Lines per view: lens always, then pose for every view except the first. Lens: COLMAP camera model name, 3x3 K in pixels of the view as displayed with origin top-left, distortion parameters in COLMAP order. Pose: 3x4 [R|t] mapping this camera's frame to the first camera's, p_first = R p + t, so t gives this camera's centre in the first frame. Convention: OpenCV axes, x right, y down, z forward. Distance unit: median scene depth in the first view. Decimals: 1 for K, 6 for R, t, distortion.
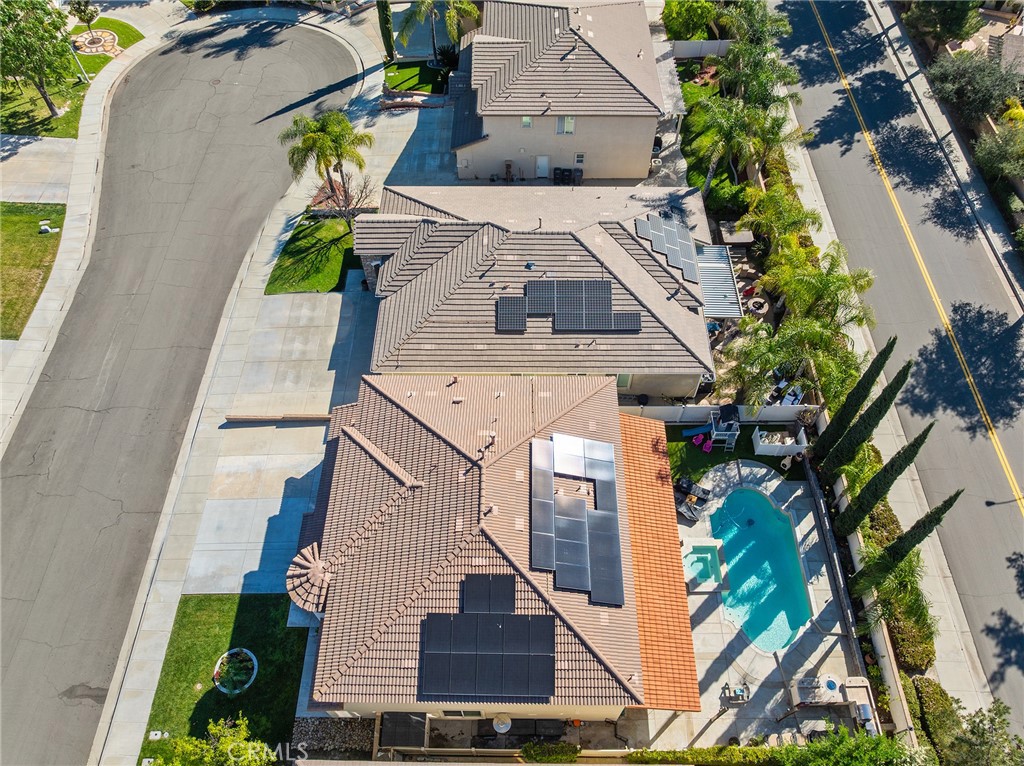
lens RADIAL K [[721.2, 0, 514.1], [0, 721.2, 387.0], [0, 0, 1]] dist [-0.043541, 0.012141]
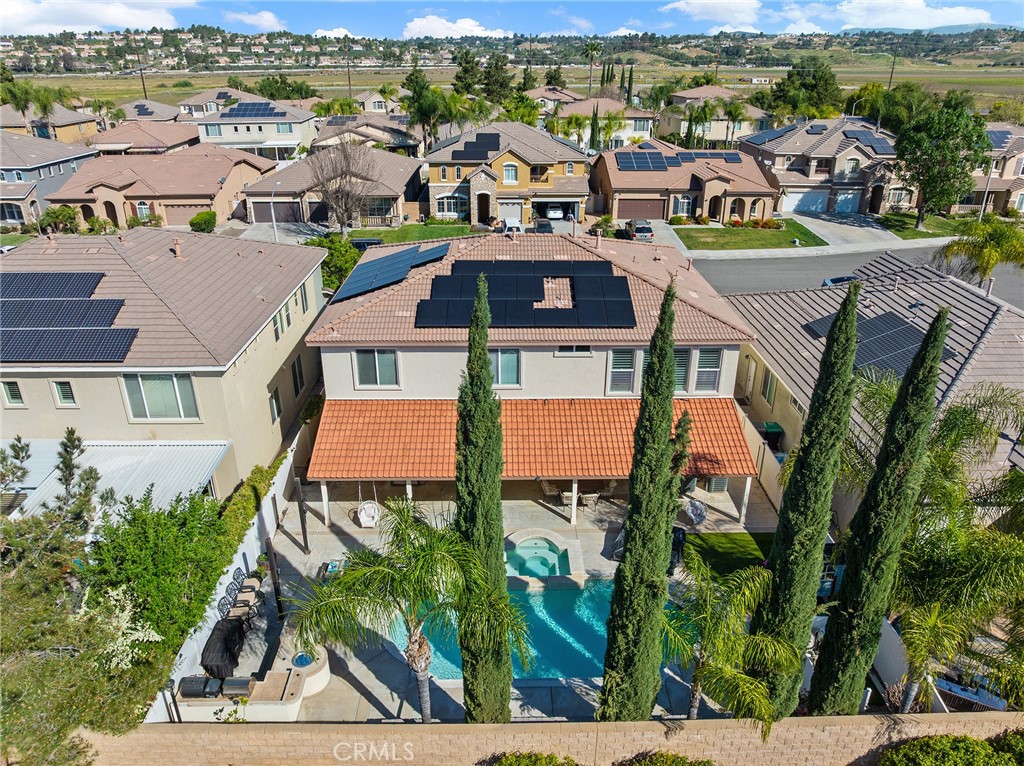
lens RADIAL K [[721.2, 0, 519.0], [0, 721.2, 383.5], [0, 0, 1]] dist [-0.043541, 0.012141]
pose [[0.029393, 0.418420, -0.907778, 0.706135], [-0.823765, 0.524540, 0.215102, 0.044097], [0.566169, 0.741473, 0.360097, 0.603964]]
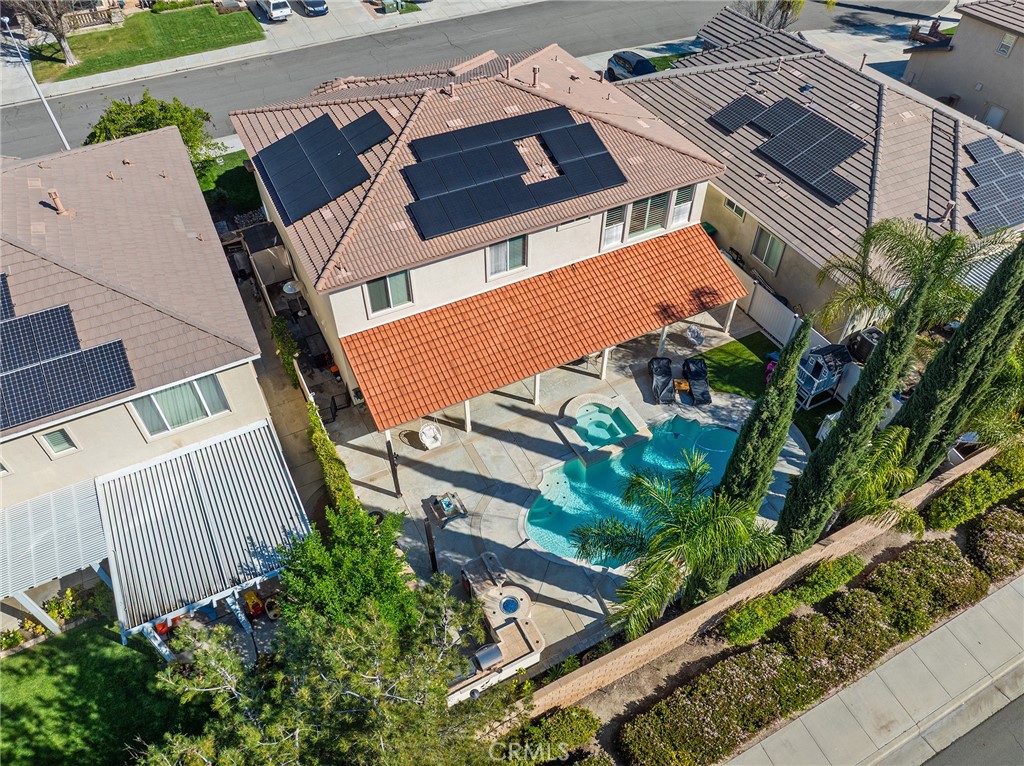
lens RADIAL K [[721.2, 0, 516.1], [0, 721.2, 382.3], [0, 0, 1]] dist [-0.043541, 0.012141]
pose [[0.464390, 0.646559, -0.605230, 0.569899], [-0.731127, 0.665546, 0.150004, 0.162957], [0.499795, 0.372840, 0.781790, 0.371763]]
